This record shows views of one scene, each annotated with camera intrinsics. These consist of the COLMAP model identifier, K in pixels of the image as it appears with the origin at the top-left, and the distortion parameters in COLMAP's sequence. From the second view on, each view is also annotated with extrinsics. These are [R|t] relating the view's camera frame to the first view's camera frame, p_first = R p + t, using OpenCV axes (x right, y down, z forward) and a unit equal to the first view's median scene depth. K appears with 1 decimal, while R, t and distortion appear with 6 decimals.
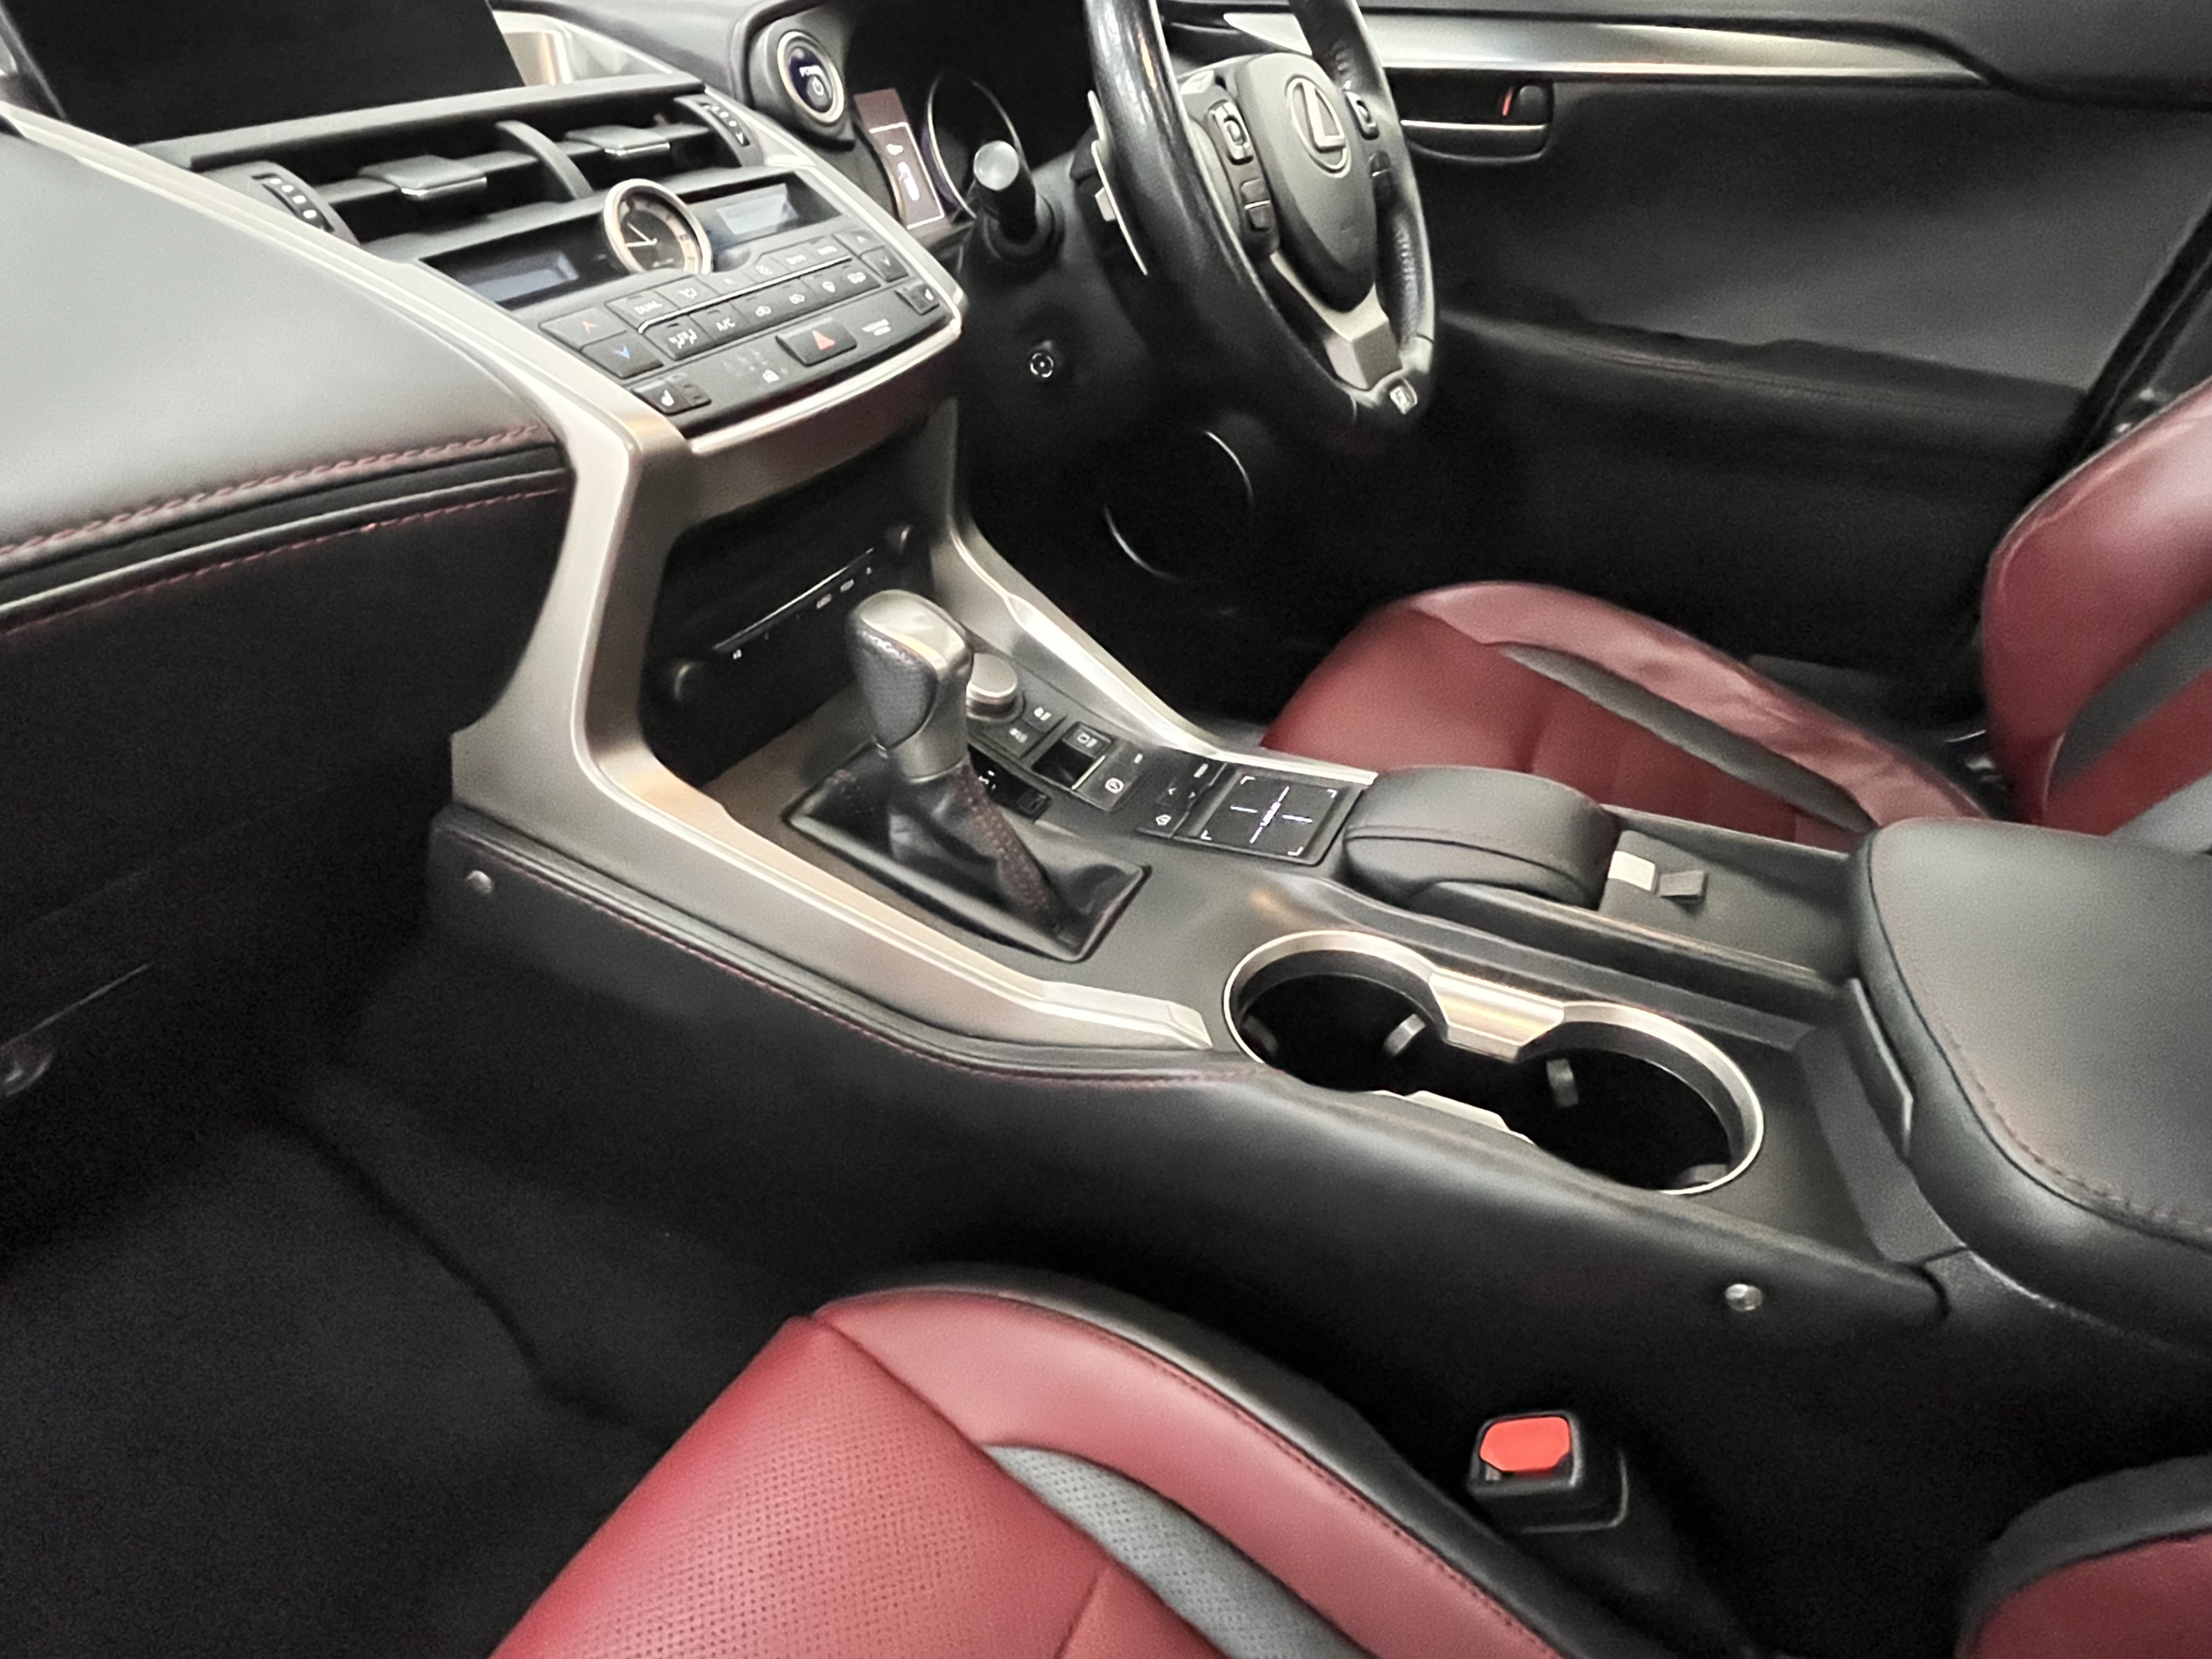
lens RADIAL K [[1294.0, 0, 1099.0], [0, 1294.0, 815.0], [0, 0, 1]] dist [-0.004886, -0.002821]
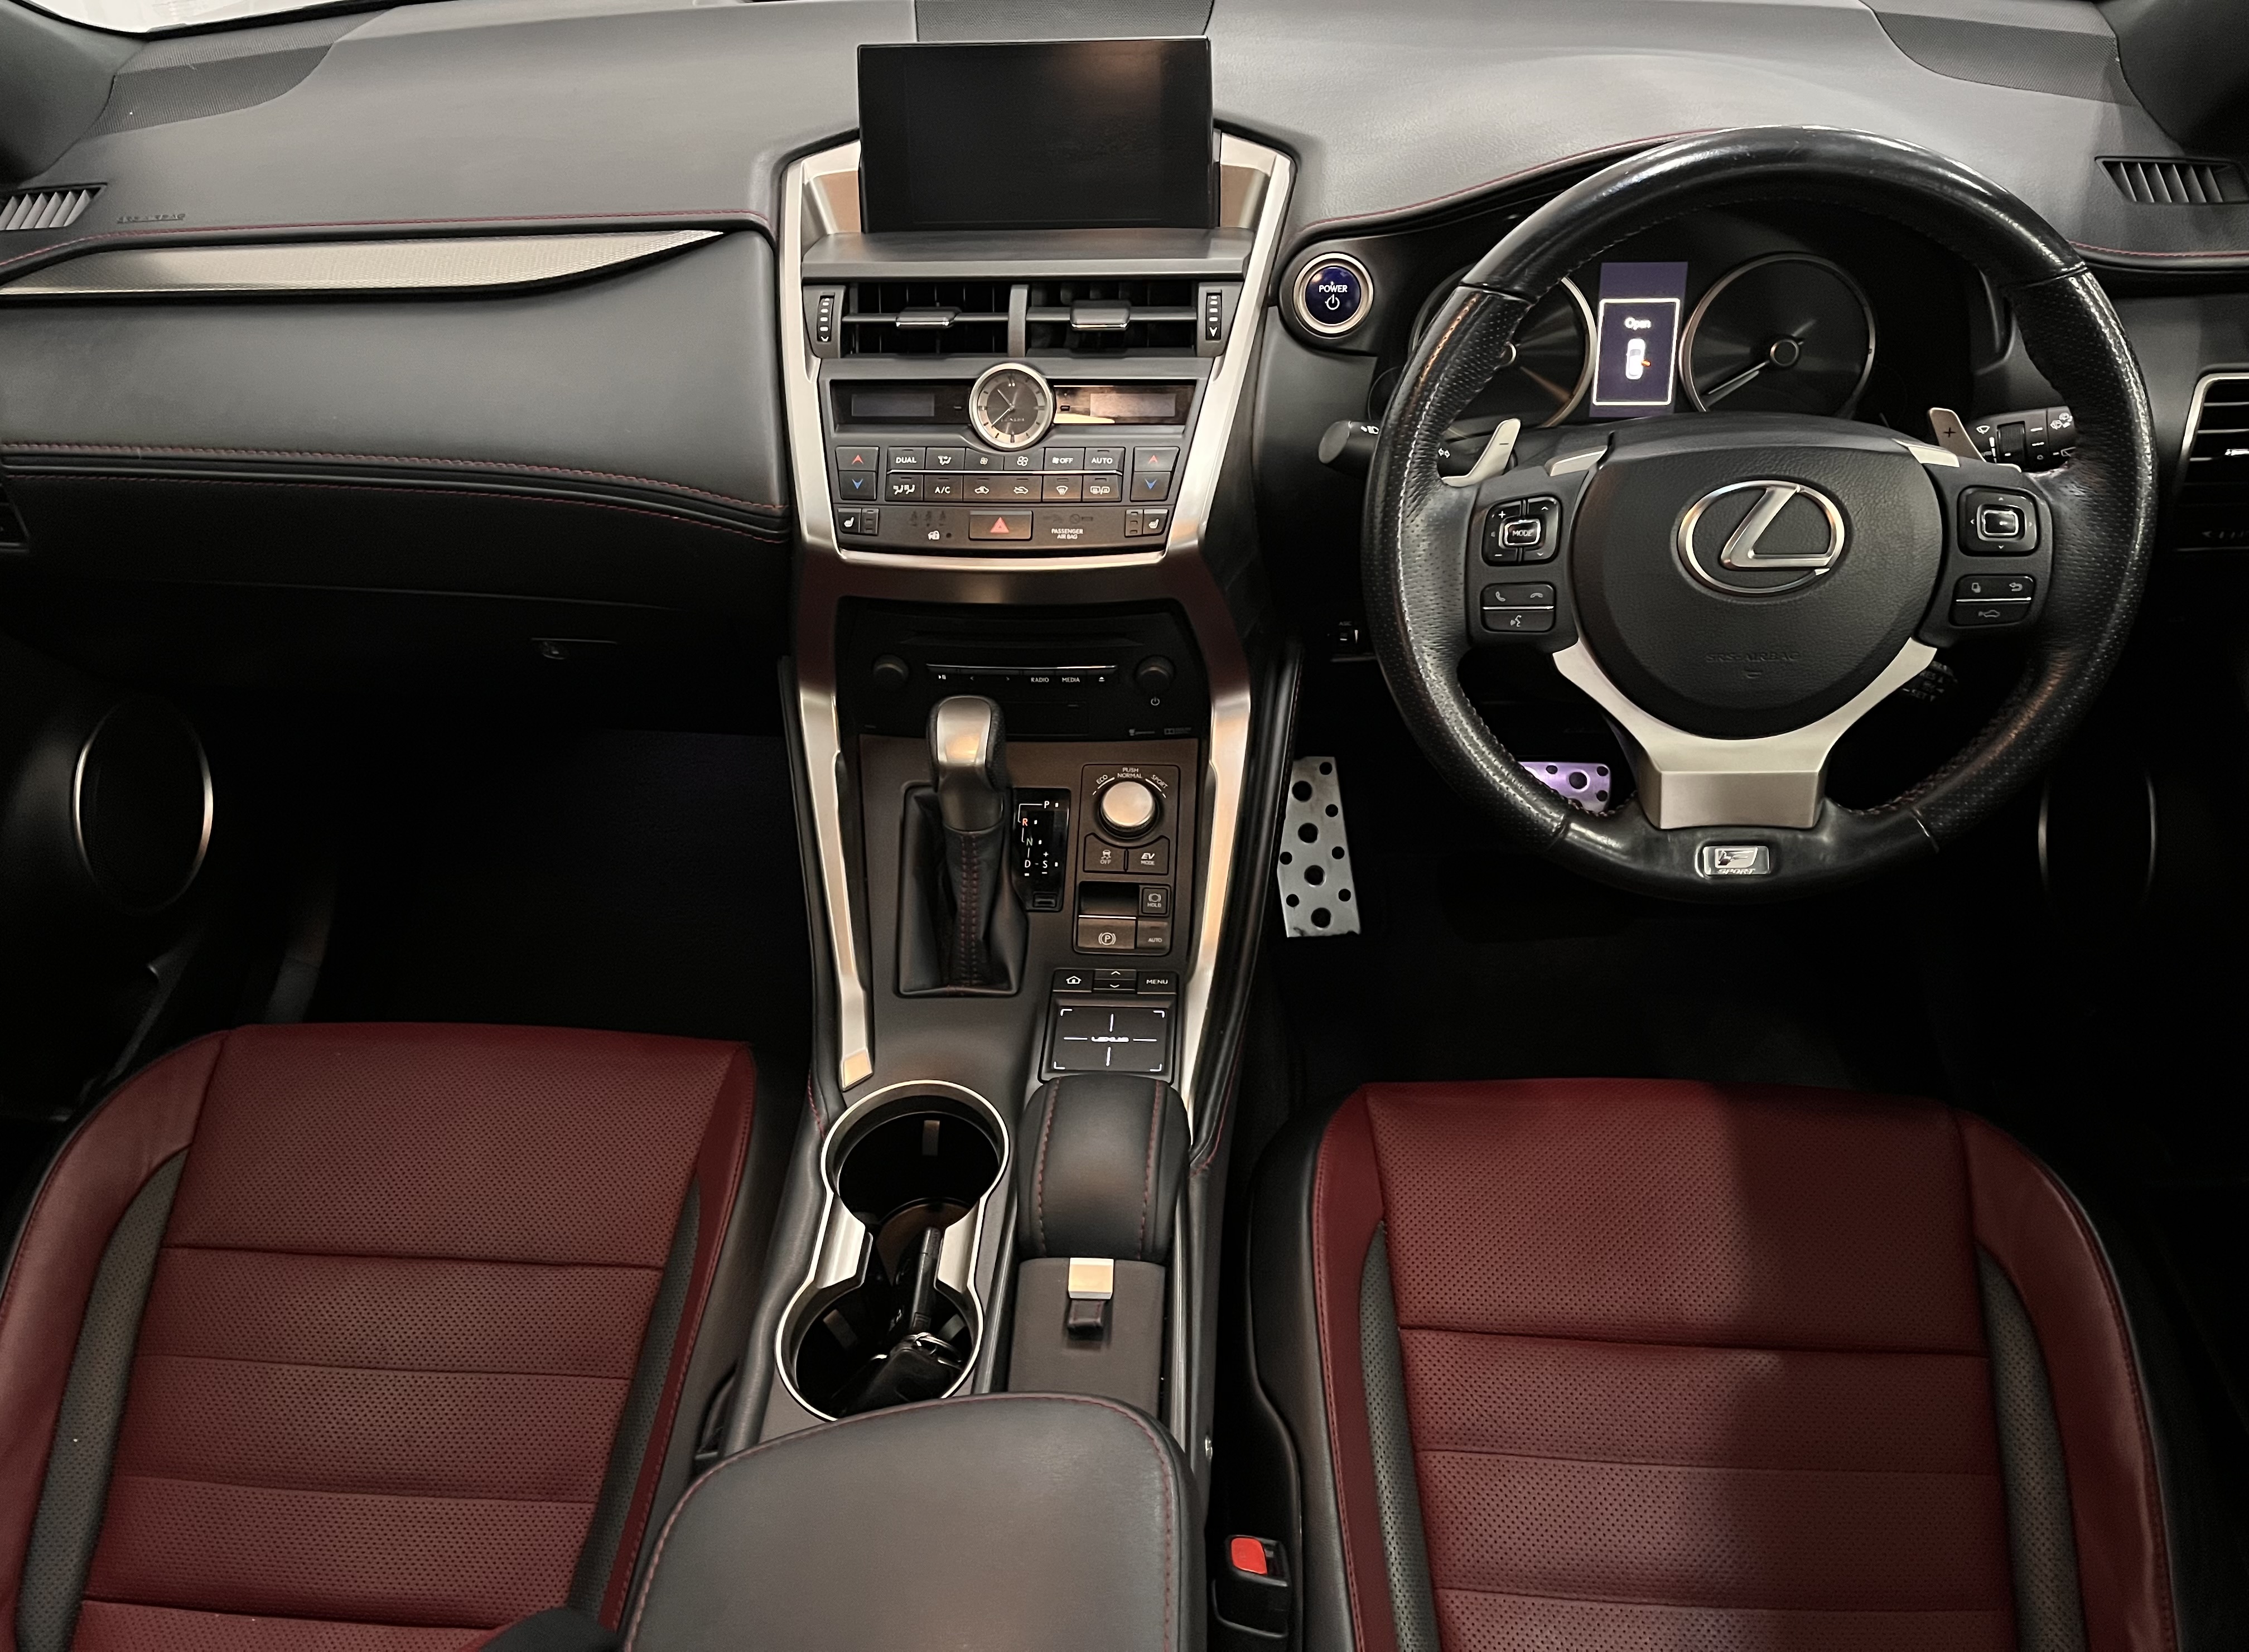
lens RADIAL K [[1567.5, 0, 1124.5], [0, 1567.5, 826.0], [0, 0, 1]] dist [-0.006722, -0.005889]
pose [[0.398992, 0.600673, -0.692818, 1.026563], [-0.501794, 0.775421, 0.383308, -0.714074], [0.767469, 0.194715, 0.610801, 0.131446]]
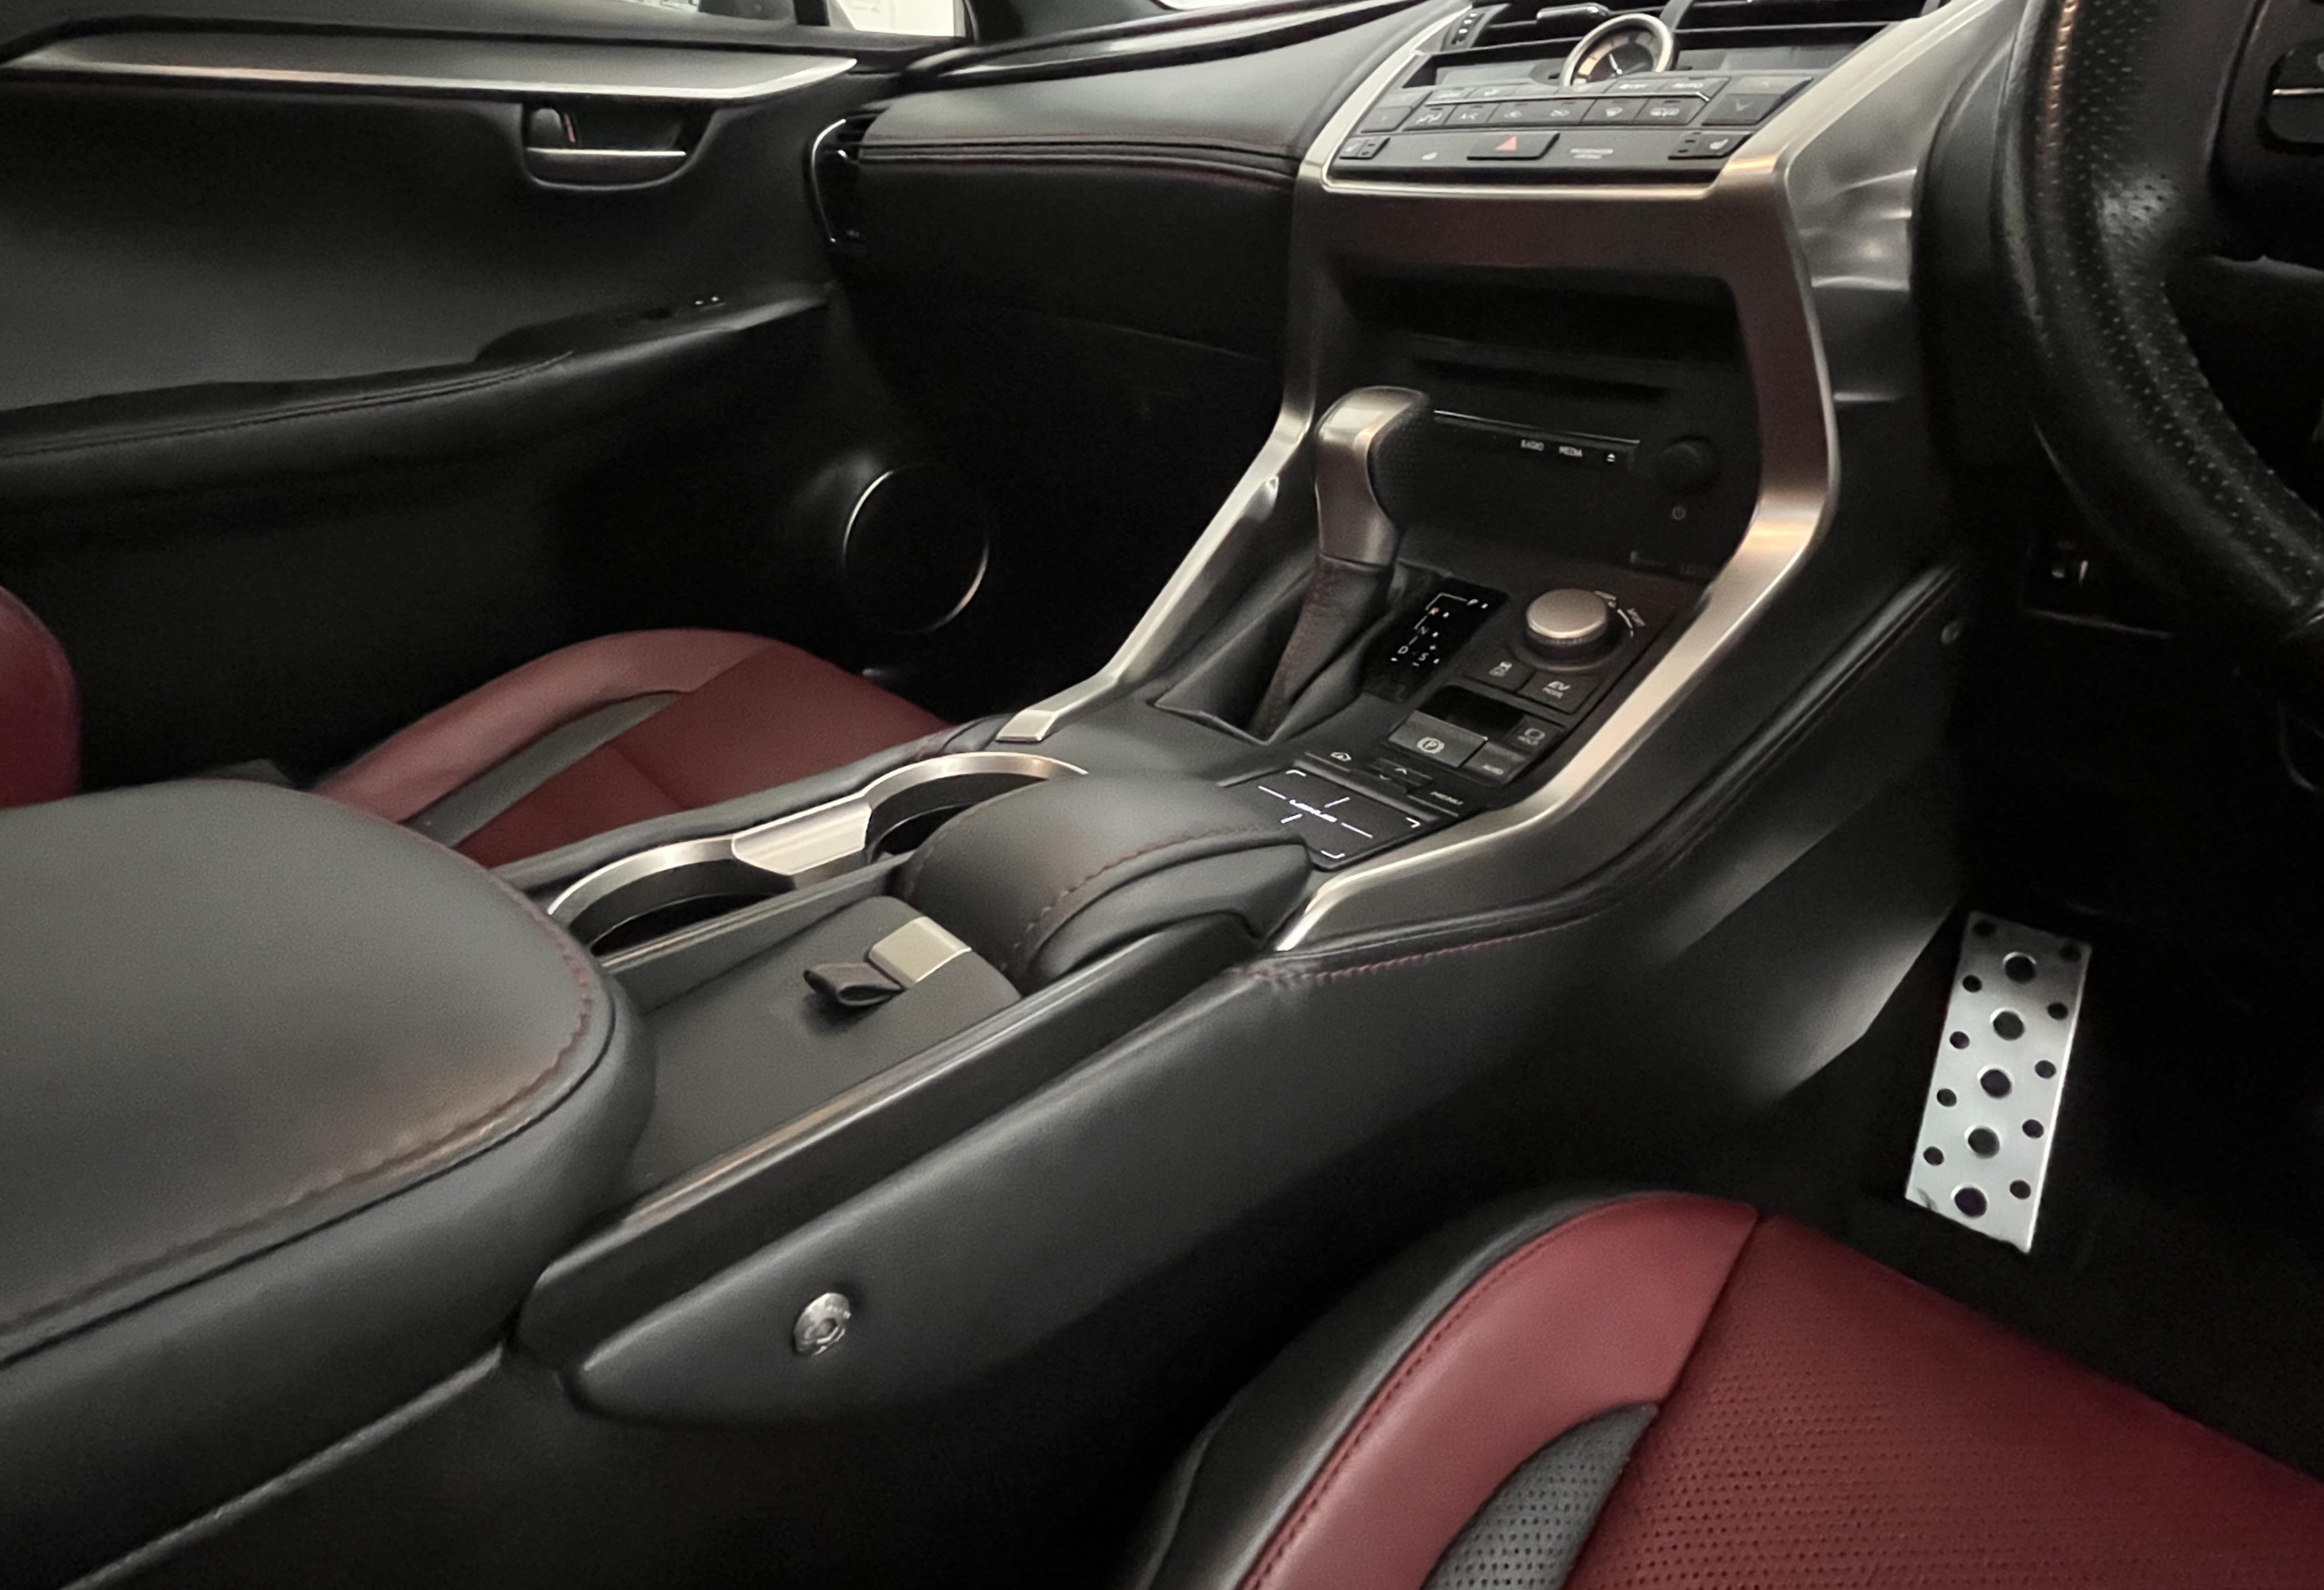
lens RADIAL K [[1224.4, 0, 1161.1], [0, 1224.4, 725.9], [0, 0, 1]] dist [0.001528, 0.000507]
pose [[-0.341263, 0.391773, -0.854431, 0.763867], [-0.538881, 0.663244, 0.519341, -0.359287], [0.770160, 0.637669, -0.015221, 0.953028]]
